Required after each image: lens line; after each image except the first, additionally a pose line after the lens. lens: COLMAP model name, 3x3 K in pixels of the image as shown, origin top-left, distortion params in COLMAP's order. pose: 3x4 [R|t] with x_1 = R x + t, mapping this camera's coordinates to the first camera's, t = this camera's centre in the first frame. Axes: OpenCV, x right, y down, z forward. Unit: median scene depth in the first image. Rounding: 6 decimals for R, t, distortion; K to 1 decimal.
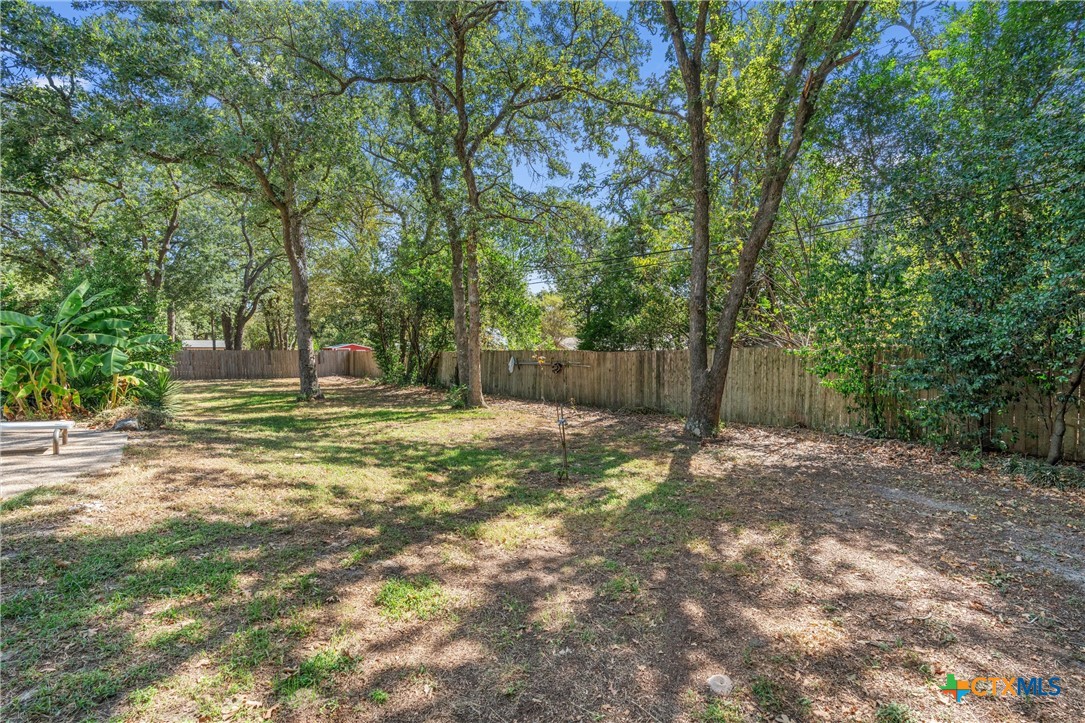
lens RADIAL K [[483.9, 0, 539.3], [0, 483.9, 365.2], [0, 0, 1]] dist [0.002497, 0.000237]
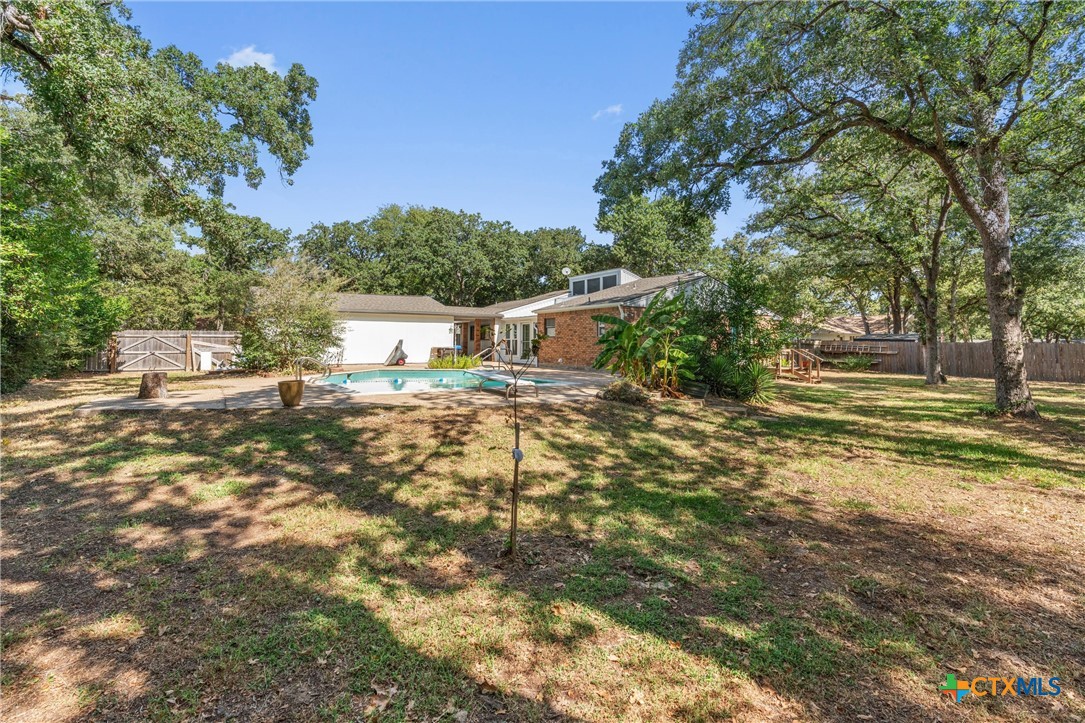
lens RADIAL K [[483.9, 0, 539.3], [0, 483.9, 365.2], [0, 0, 1]] dist [0.002497, 0.000237]
pose [[-0.081784, 0.033676, -0.996081, 0.856041], [-0.027455, 0.998974, 0.036028, -0.015662], [0.996272, 0.030294, -0.080775, 1.496330]]
